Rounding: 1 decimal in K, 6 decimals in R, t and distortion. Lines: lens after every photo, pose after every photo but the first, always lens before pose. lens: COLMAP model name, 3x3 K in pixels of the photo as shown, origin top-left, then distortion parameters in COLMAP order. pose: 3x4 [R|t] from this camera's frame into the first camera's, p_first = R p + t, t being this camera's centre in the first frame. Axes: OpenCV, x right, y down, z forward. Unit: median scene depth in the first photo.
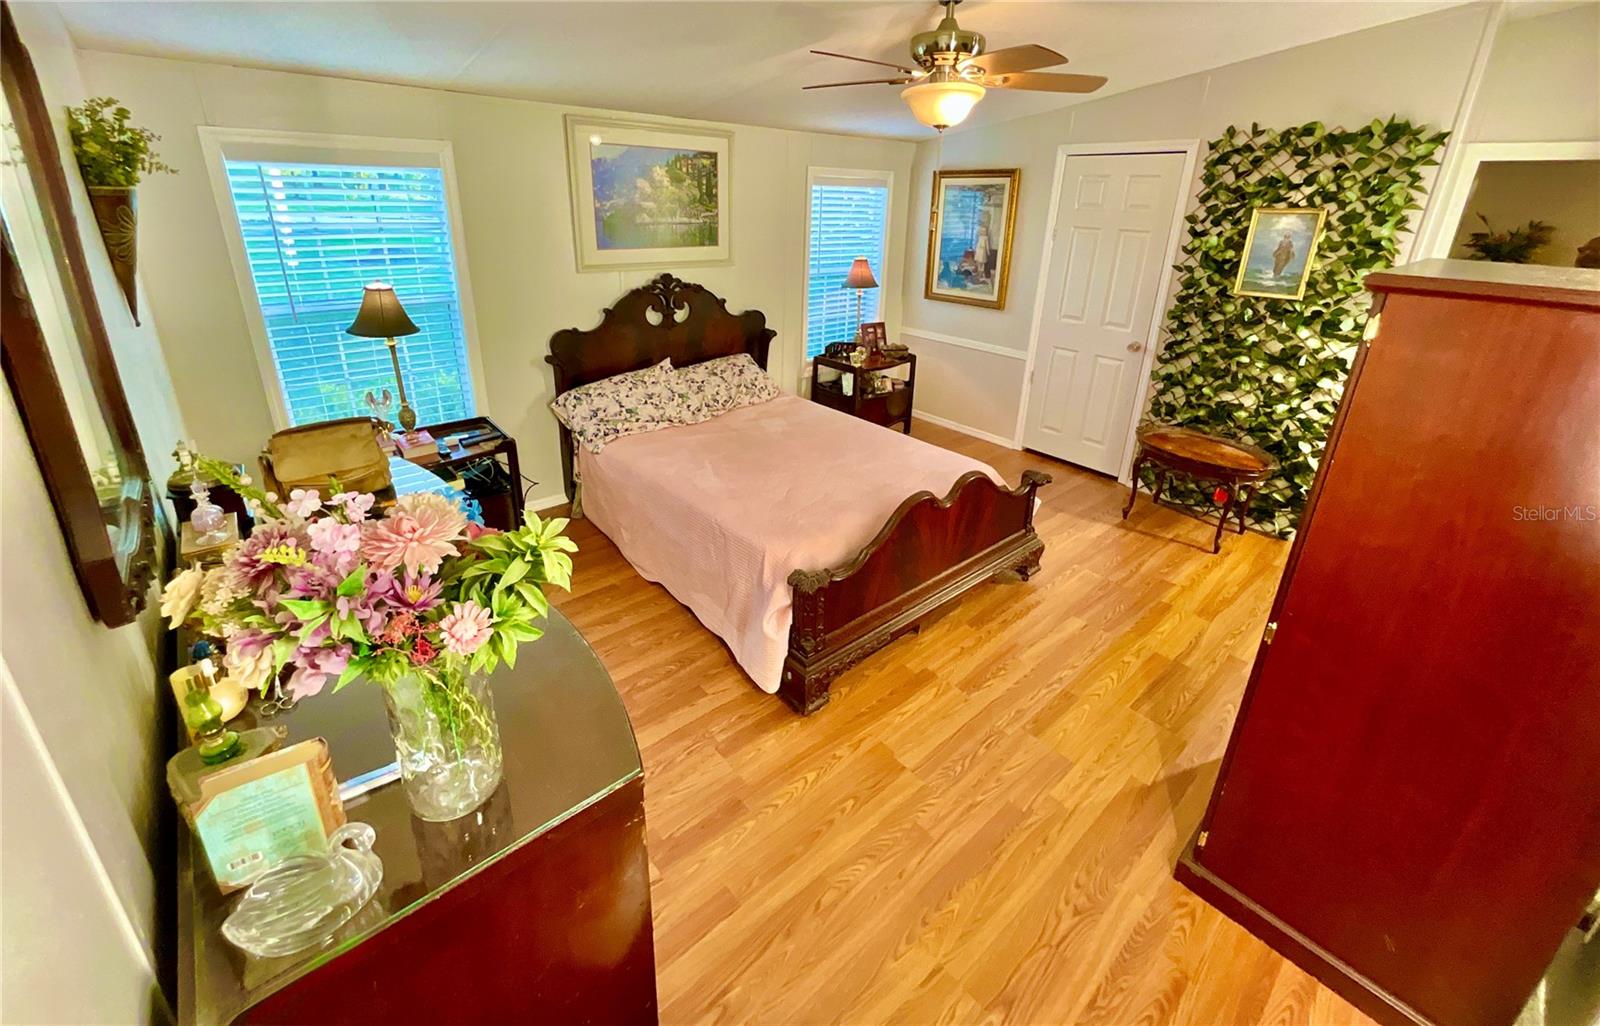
lens RADIAL K [[710.9, 0, 762.9], [0, 710.9, 474.9], [0, 0, 1]] dist [-0.001268, 0.000006]
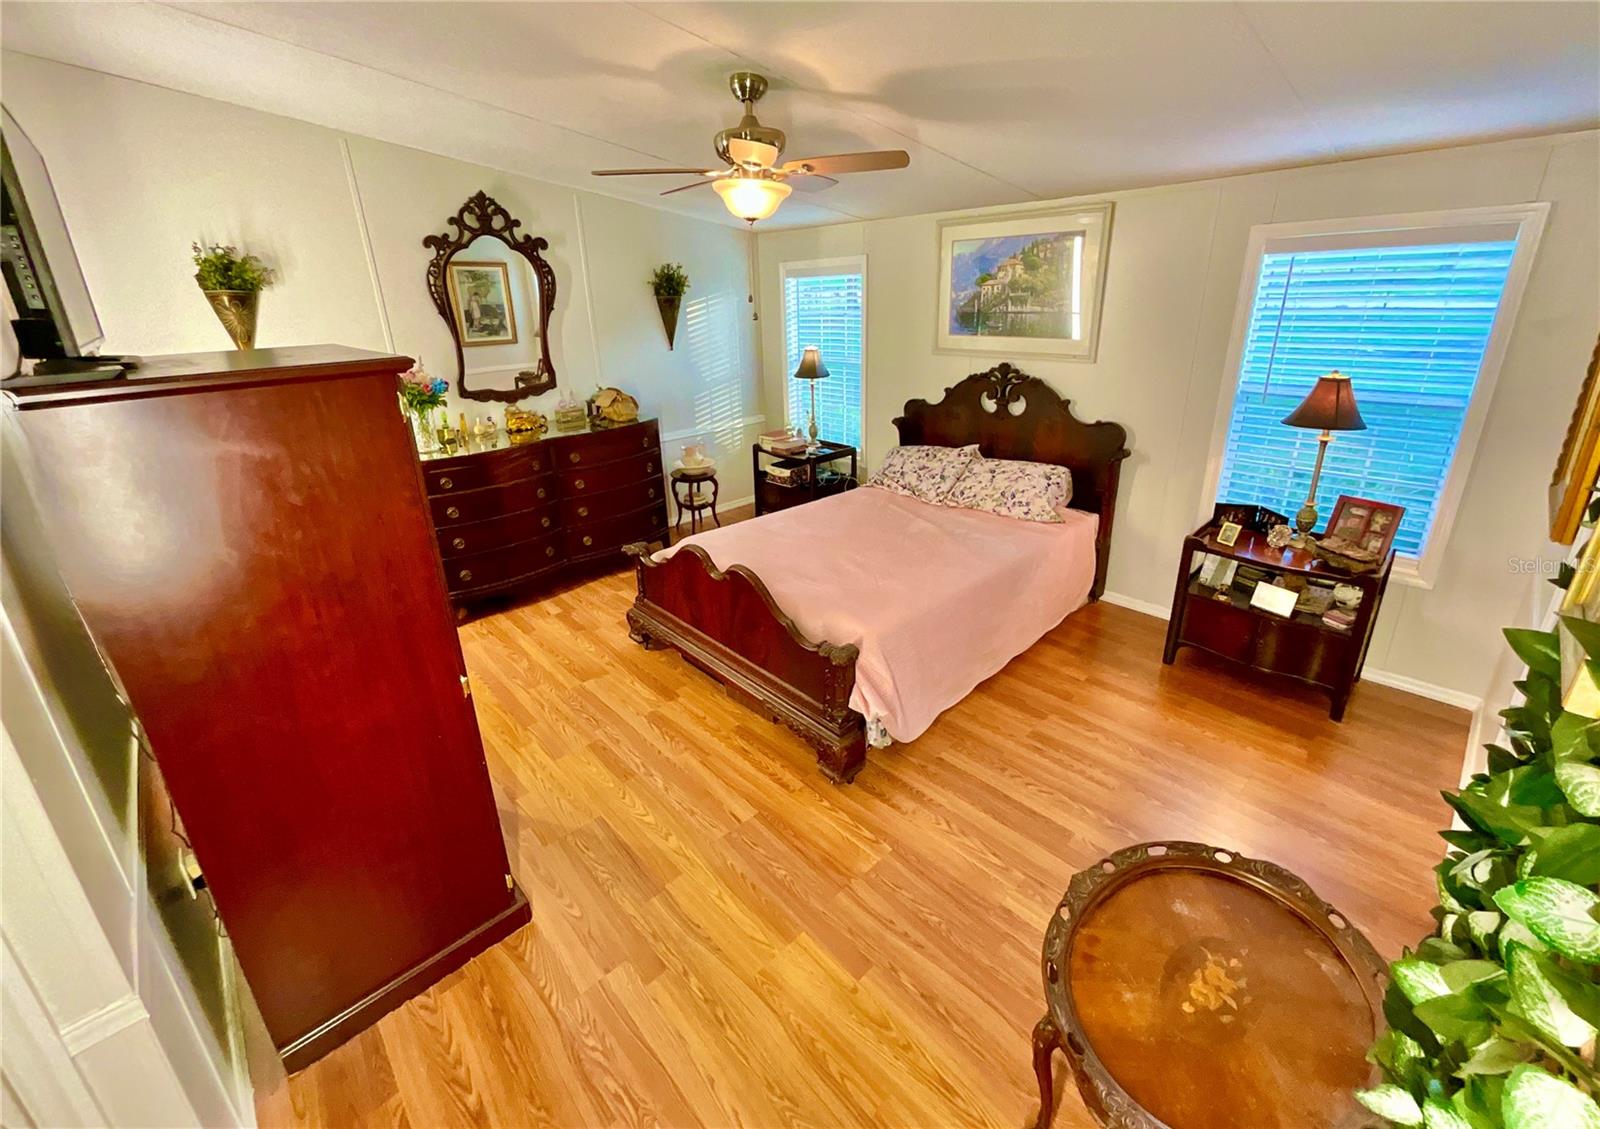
lens RADIAL K [[710.3, 0, 797.9], [0, 710.3, 566.6], [0, 0, 1]] dist [0.002265, 0.000197]
pose [[-0.034565, 0.341284, -0.939324, 0.939684], [-0.337887, 0.880549, 0.332363, -0.276103], [0.940552, 0.328874, 0.084880, 0.768583]]
